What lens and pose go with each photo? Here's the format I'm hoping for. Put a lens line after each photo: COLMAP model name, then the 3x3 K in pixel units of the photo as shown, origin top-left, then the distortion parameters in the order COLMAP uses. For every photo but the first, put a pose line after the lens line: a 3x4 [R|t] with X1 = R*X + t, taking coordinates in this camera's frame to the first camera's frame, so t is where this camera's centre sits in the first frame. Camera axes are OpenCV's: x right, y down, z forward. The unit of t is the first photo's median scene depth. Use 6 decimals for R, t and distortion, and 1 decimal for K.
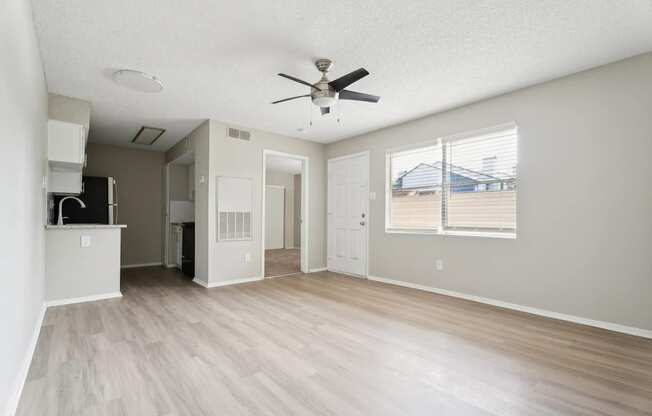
lens RADIAL K [[306.4, 0, 342.3], [0, 306.4, 210.1], [0, 0, 1]] dist [0.001563, 0.000168]
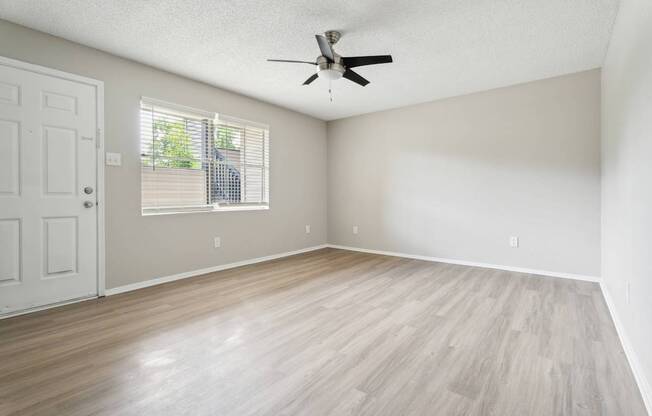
lens RADIAL K [[298.9, 0, 326.4], [0, 298.9, 201.3], [0, 0, 1]] dist [0.000679, -0.000155]
pose [[-0.175947, -0.019936, 0.984198, -0.907409], [-0.024200, 0.999580, 0.015922, 0.029505], [-0.984102, -0.021017, -0.176355, 1.083685]]
